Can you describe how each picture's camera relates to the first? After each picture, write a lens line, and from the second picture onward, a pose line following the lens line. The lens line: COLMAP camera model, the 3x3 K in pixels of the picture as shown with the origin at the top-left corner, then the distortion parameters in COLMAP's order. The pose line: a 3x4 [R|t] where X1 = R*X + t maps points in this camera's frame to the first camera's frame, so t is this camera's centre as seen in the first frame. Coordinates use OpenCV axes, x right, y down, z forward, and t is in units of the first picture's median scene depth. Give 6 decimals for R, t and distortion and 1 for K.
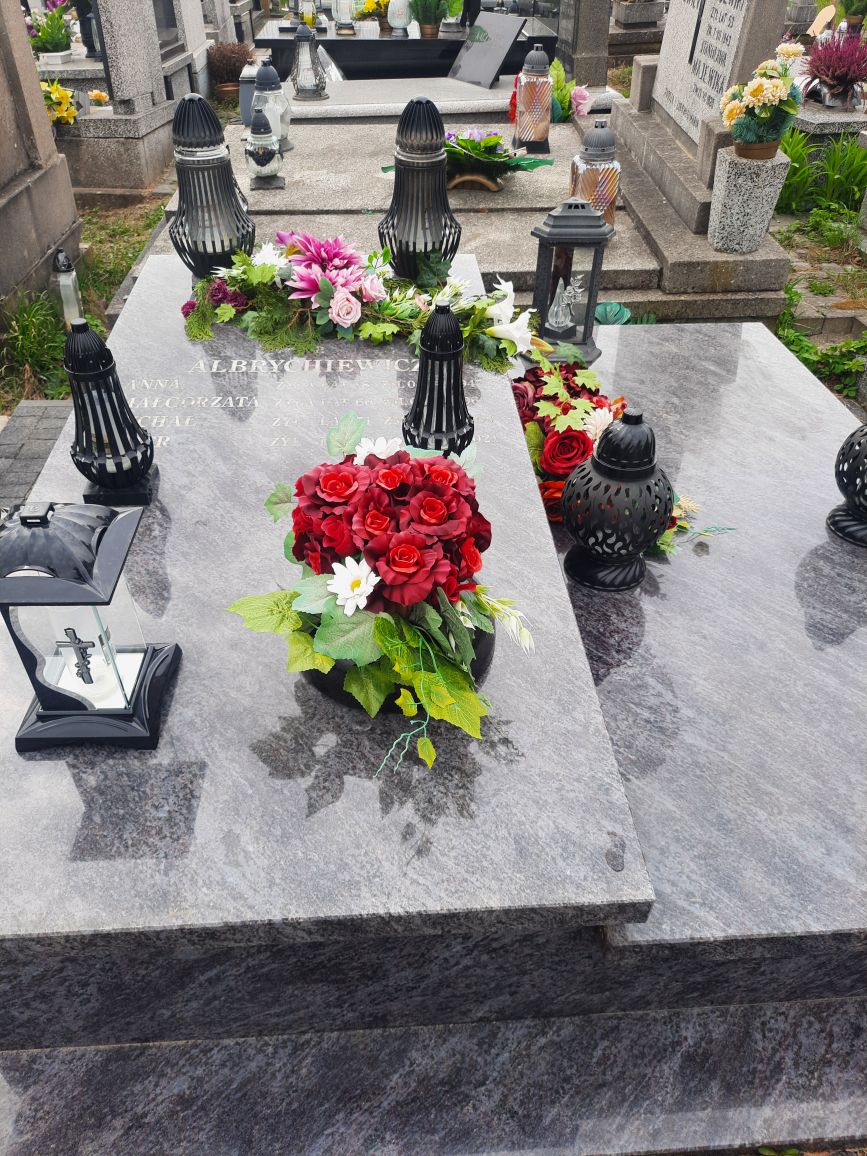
lens RADIAL K [[835.0, 0, 433.5], [0, 835.0, 578.0], [0, 0, 1]] dist [0.008288, 0.001232]
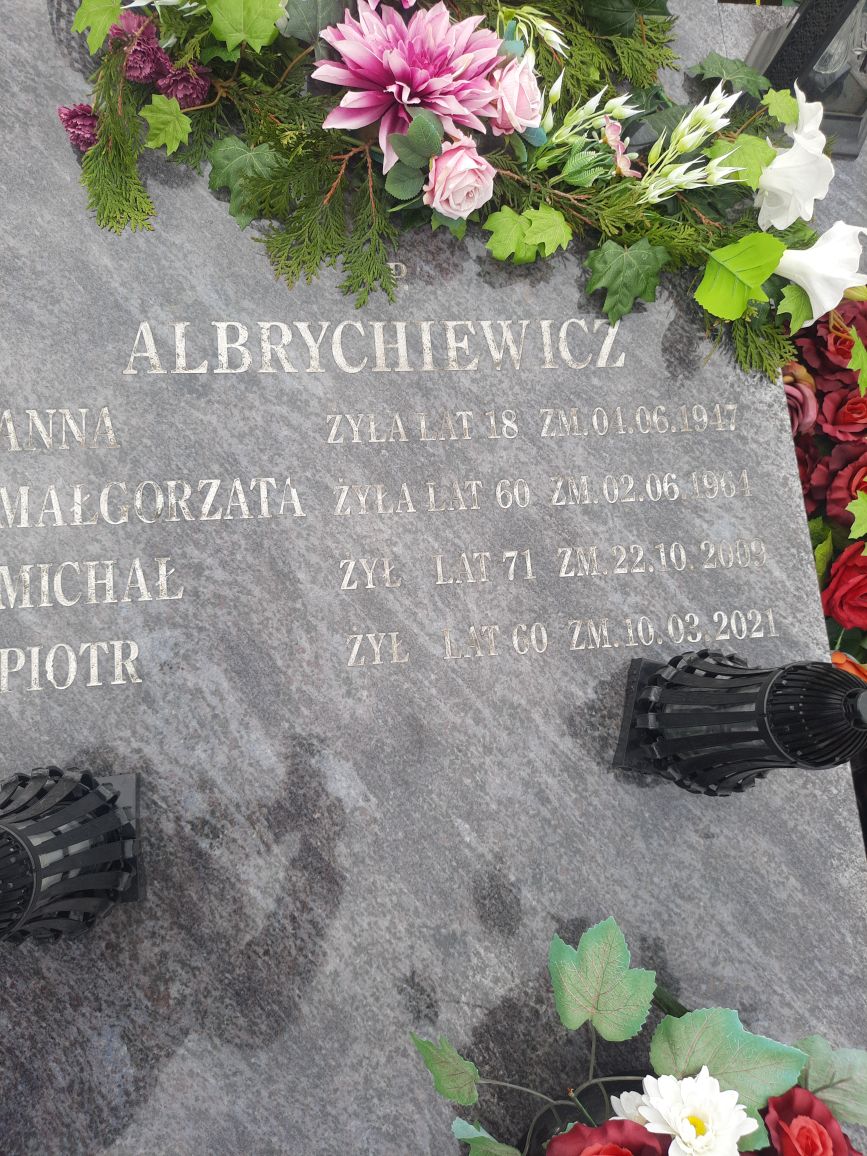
lens RADIAL K [[835.0, 0, 433.5], [0, 835.0, 578.0], [0, 0, 1]] dist [0.008288, 0.001232]
pose [[0.994326, 0.003580, 0.106312, -0.170841], [-0.069274, 0.780241, 0.621631, -0.445878], [-0.080723, -0.625469, 0.776062, 0.549692]]
